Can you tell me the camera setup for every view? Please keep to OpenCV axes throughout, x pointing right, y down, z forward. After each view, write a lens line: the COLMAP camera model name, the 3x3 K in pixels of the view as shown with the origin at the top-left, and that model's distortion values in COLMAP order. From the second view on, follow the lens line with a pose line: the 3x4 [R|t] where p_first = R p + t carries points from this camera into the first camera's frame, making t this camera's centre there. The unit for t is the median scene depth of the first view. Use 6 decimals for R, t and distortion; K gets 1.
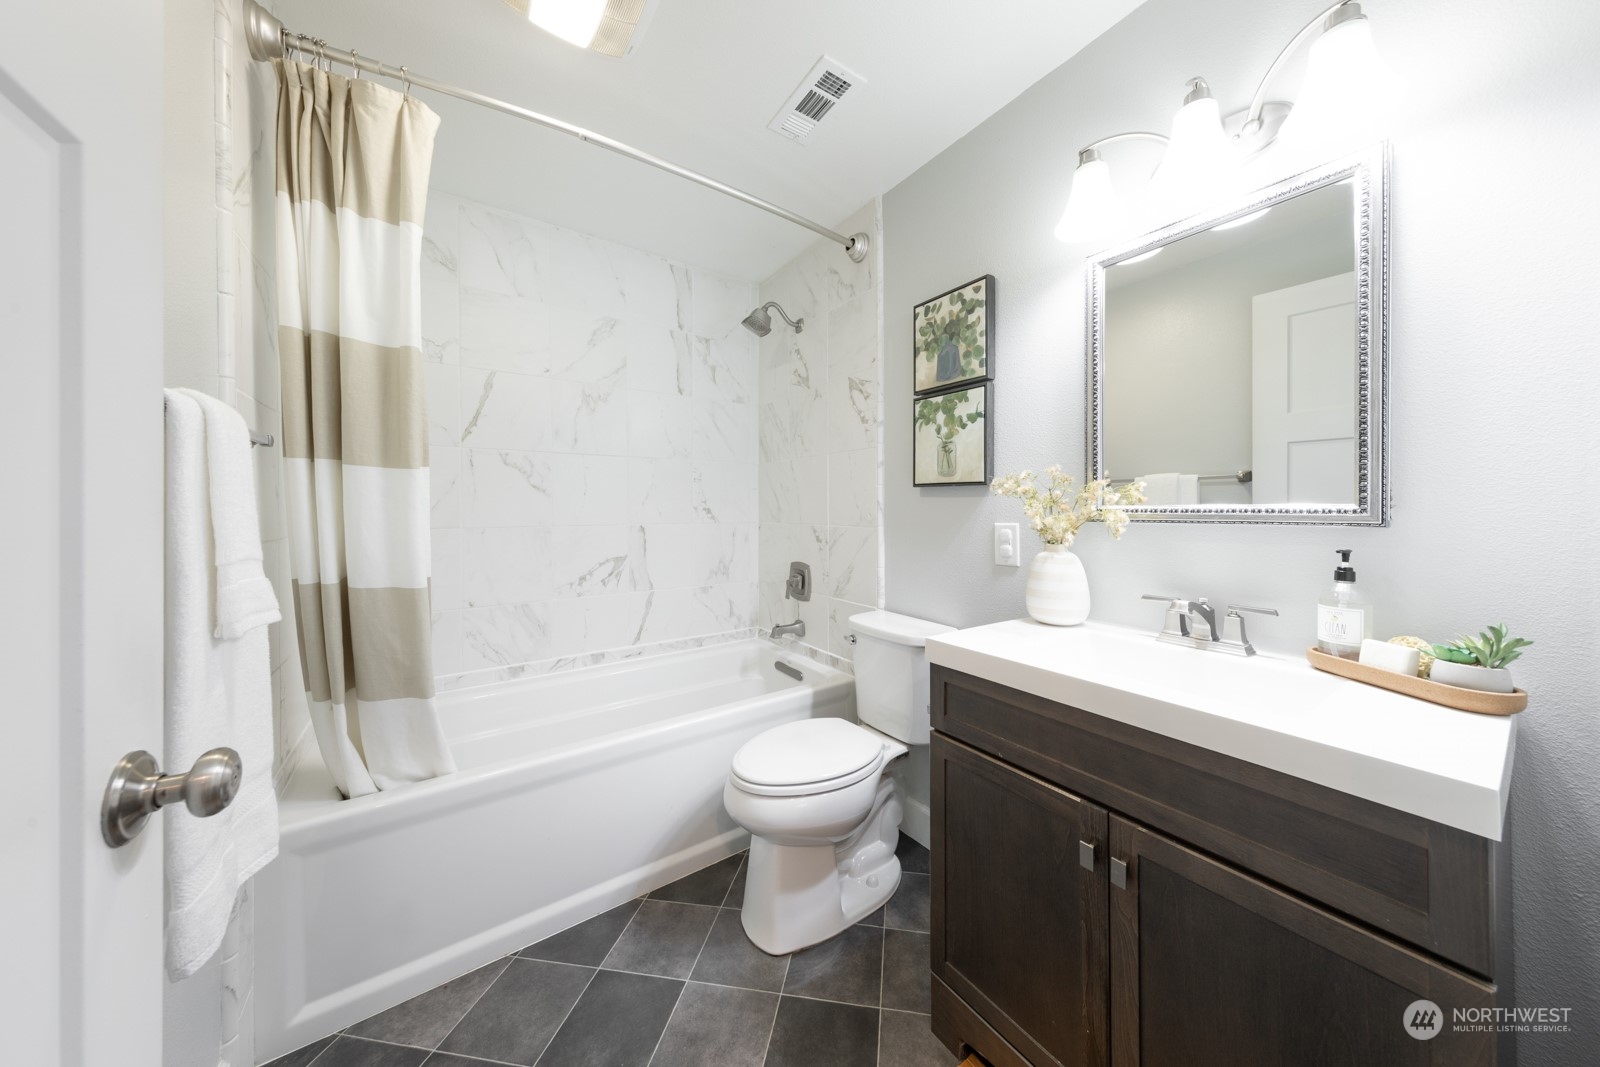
lens RADIAL K [[509.3, 0, 814.2], [0, 509.3, 492.6], [0, 0, 1]] dist [0.006232, -0.002083]
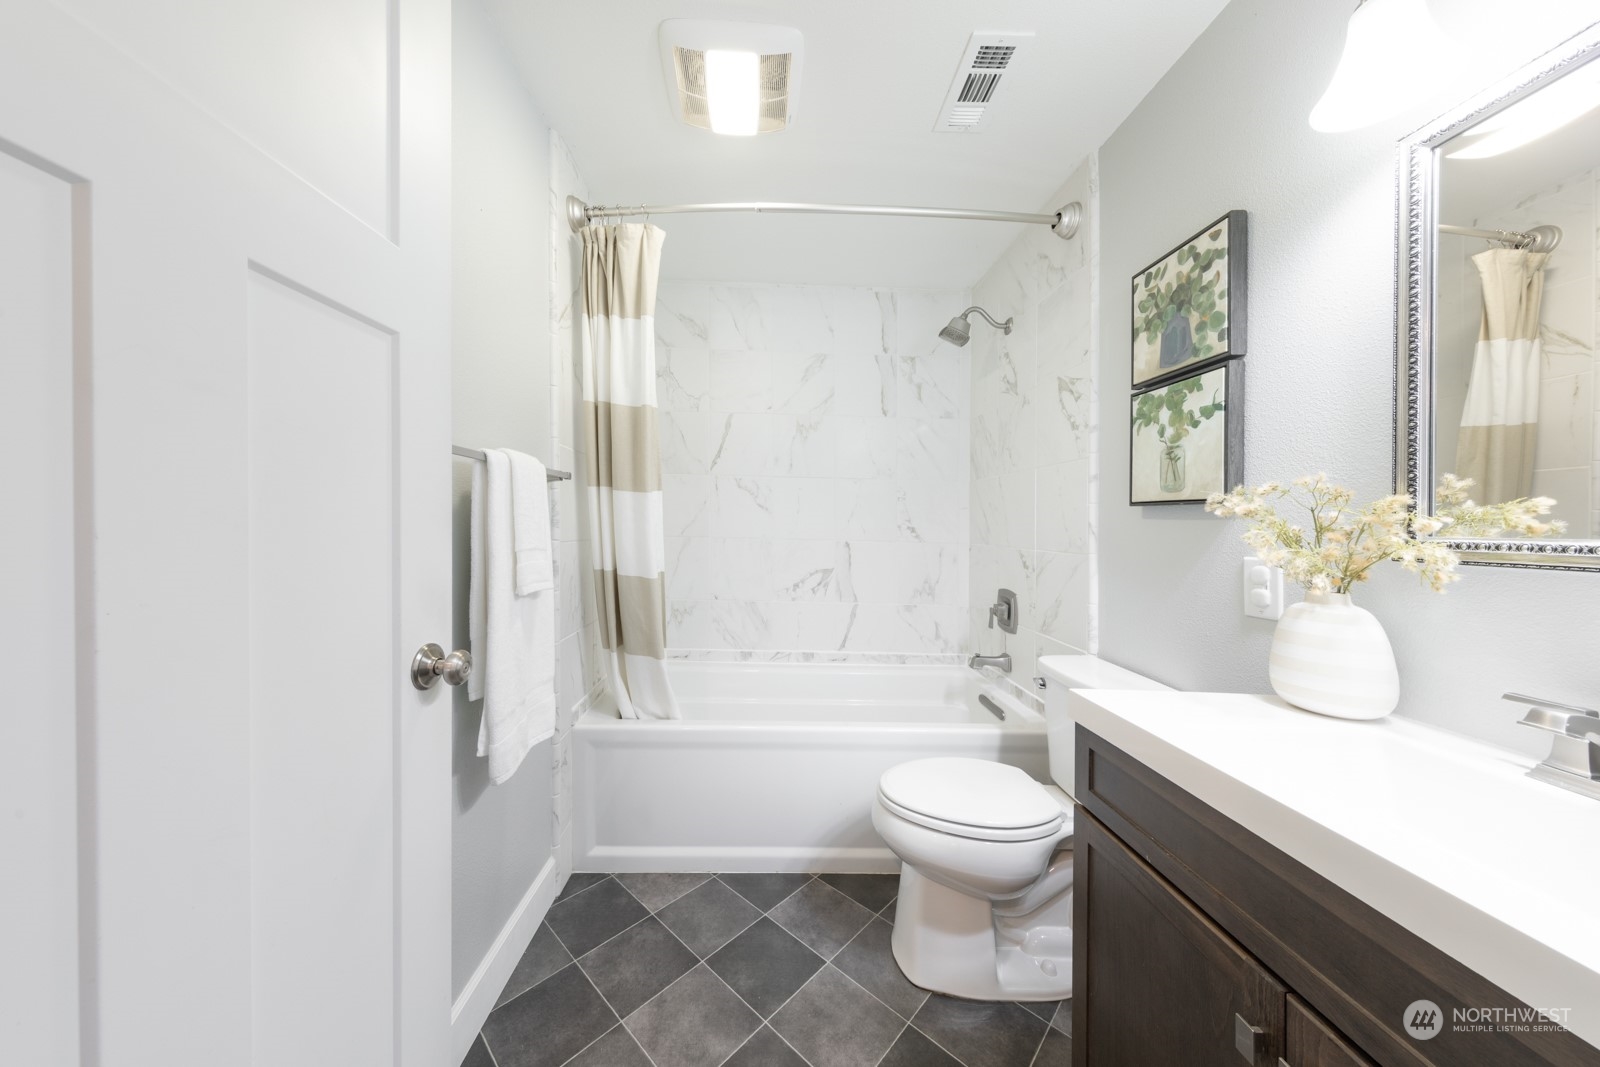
lens RADIAL K [[509.3, 0, 777.4], [0, 509.3, 514.7], [0, 0, 1]] dist [0.006232, -0.002083]
pose [[0.825347, 0.010825, -0.564522, 0.225441], [-0.007620, 0.999939, 0.008034, 0.000339], [0.564575, -0.002329, 0.825379, 0.042027]]
